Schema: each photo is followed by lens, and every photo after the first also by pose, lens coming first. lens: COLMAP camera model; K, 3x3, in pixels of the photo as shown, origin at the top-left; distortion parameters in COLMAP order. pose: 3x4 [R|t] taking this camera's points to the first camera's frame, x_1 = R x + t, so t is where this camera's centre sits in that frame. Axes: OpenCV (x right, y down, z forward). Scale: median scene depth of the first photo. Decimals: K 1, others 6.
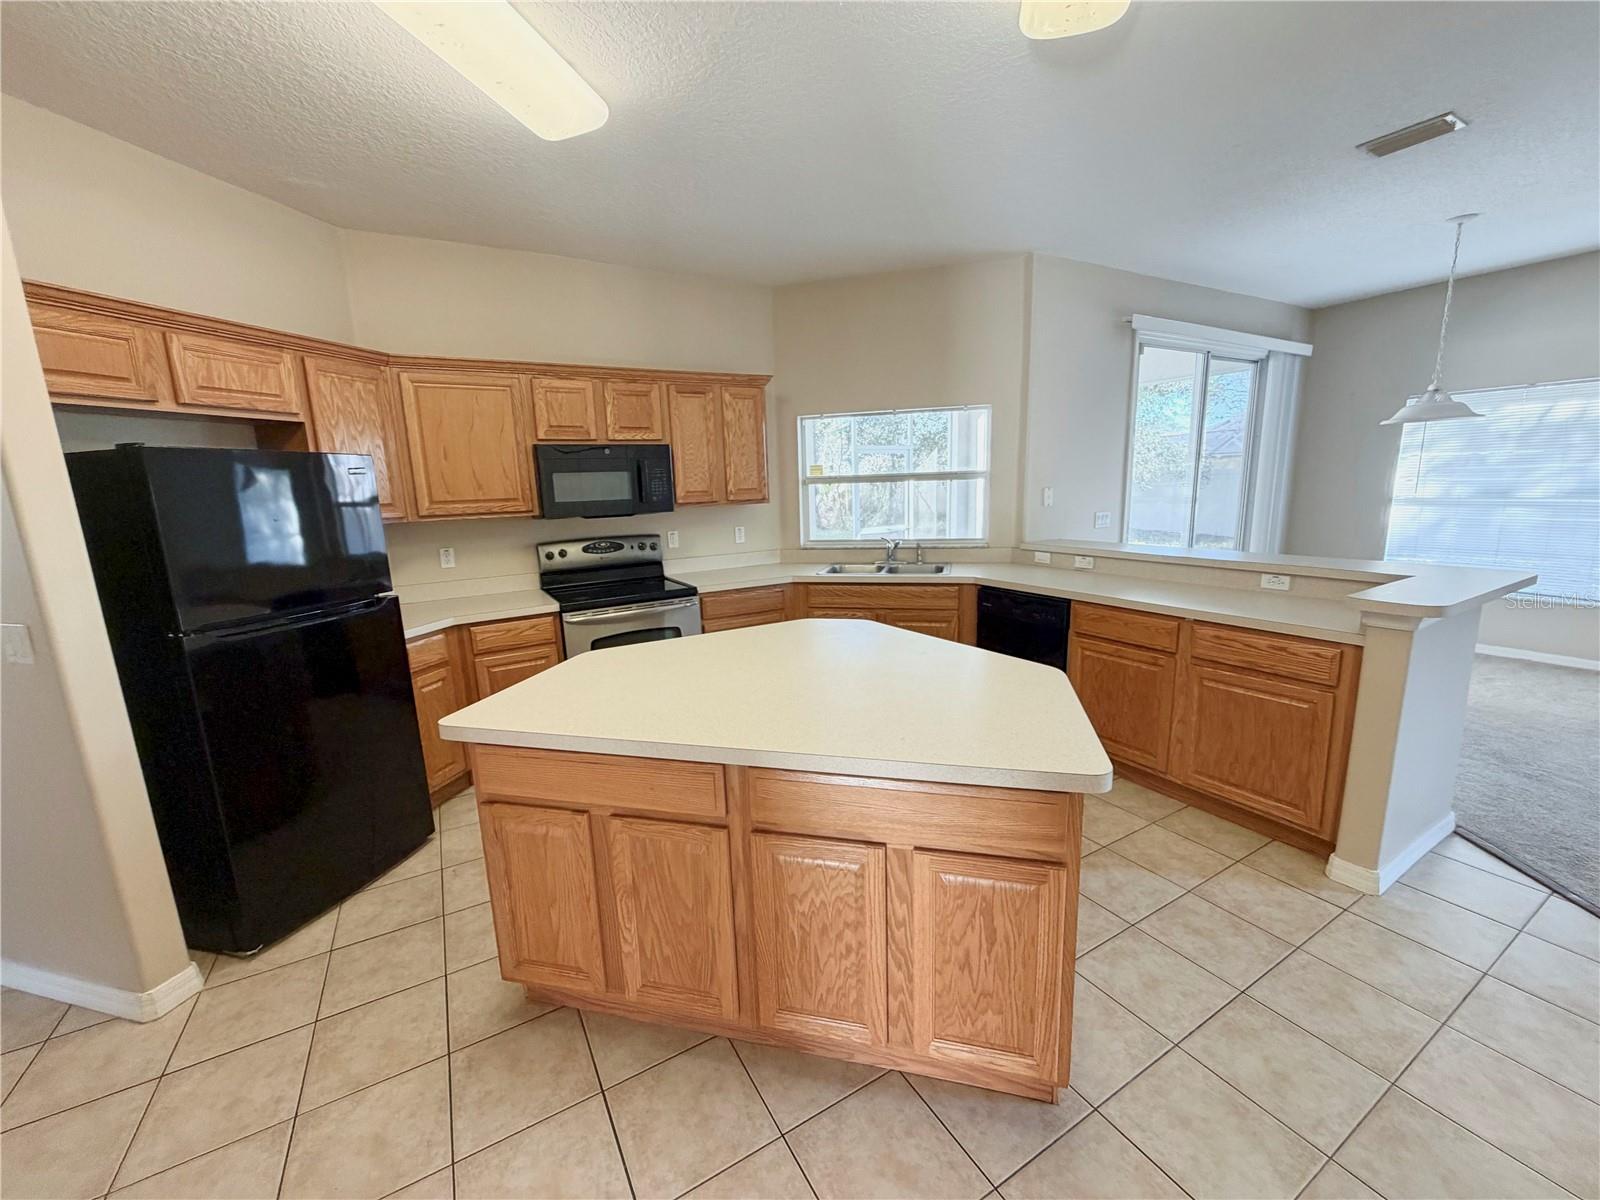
lens RADIAL K [[642.4, 0, 798.4], [0, 642.4, 595.6], [0, 0, 1]] dist [-0.000683, -0.000257]
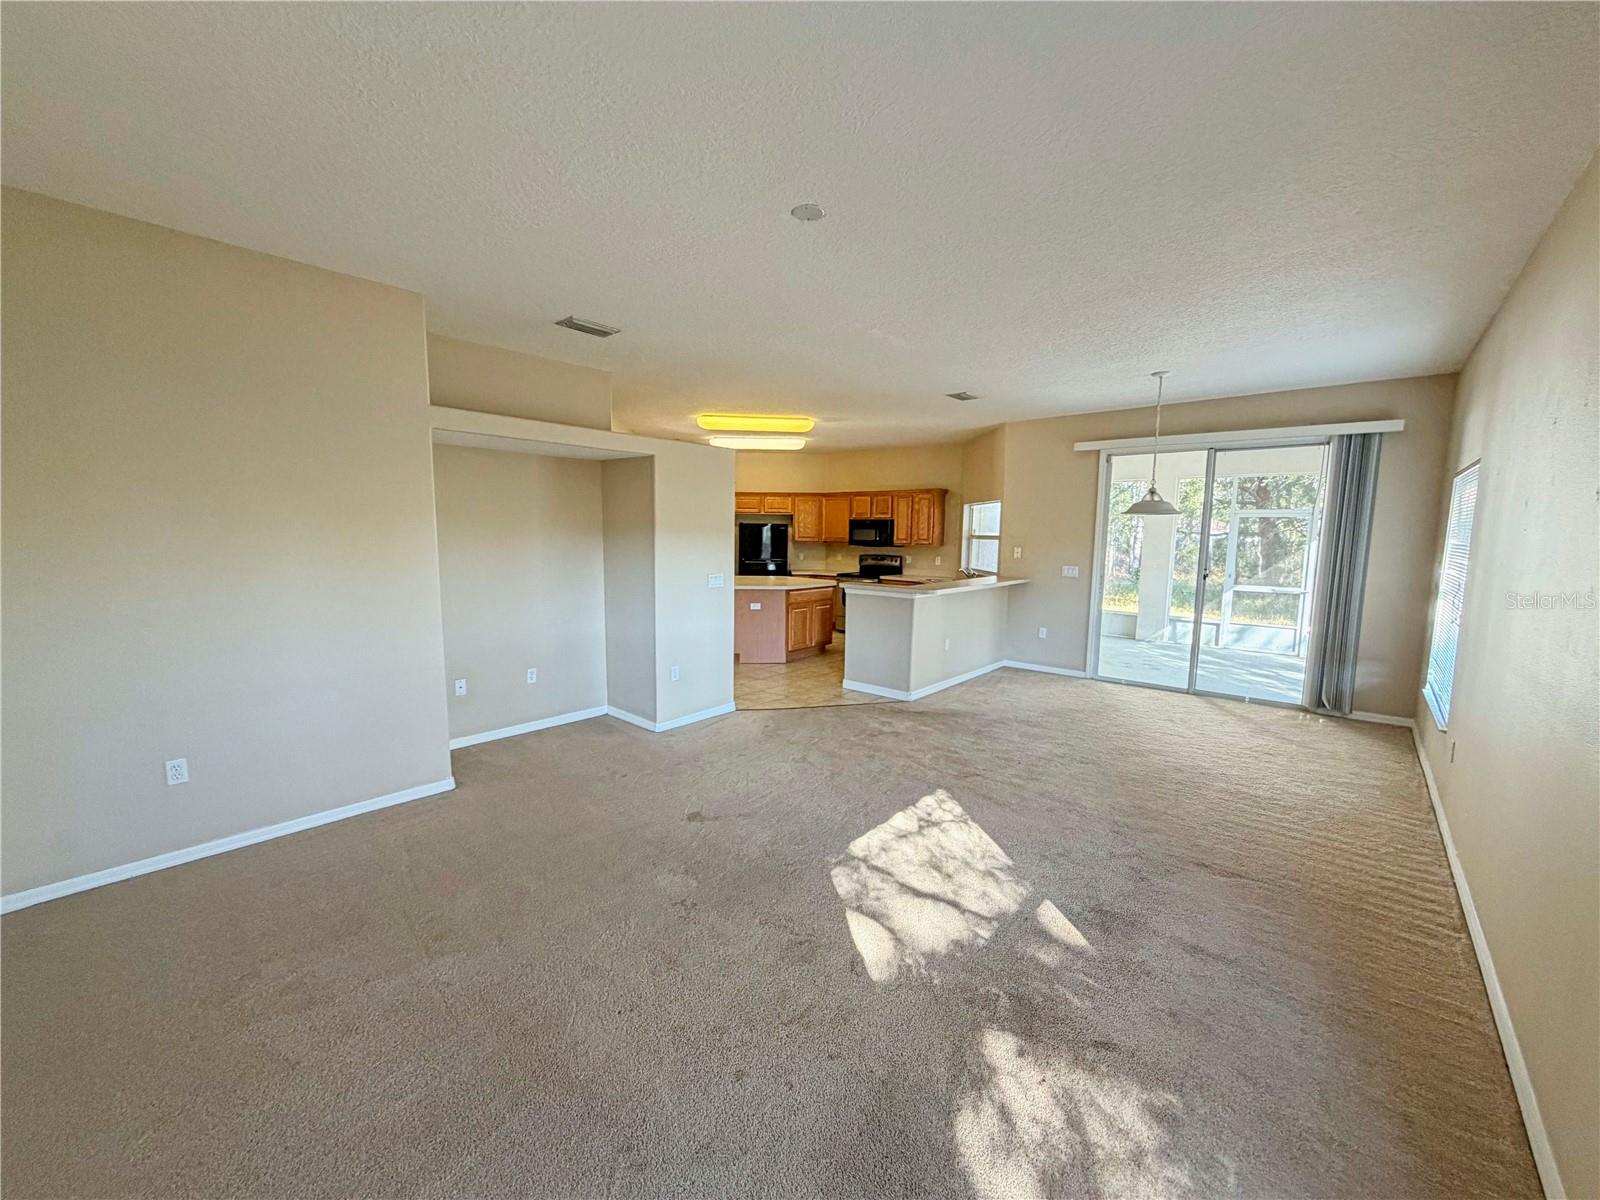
lens RADIAL K [[642.4, 0, 787.8], [0, 642.4, 601.0], [0, 0, 1]] dist [-0.000683, -0.000257]
pose [[0.301434, 0.142960, -0.942709, 2.039033], [-0.187657, 0.978253, 0.088346, -0.069841], [0.934838, 0.150276, 0.321706, -0.128198]]
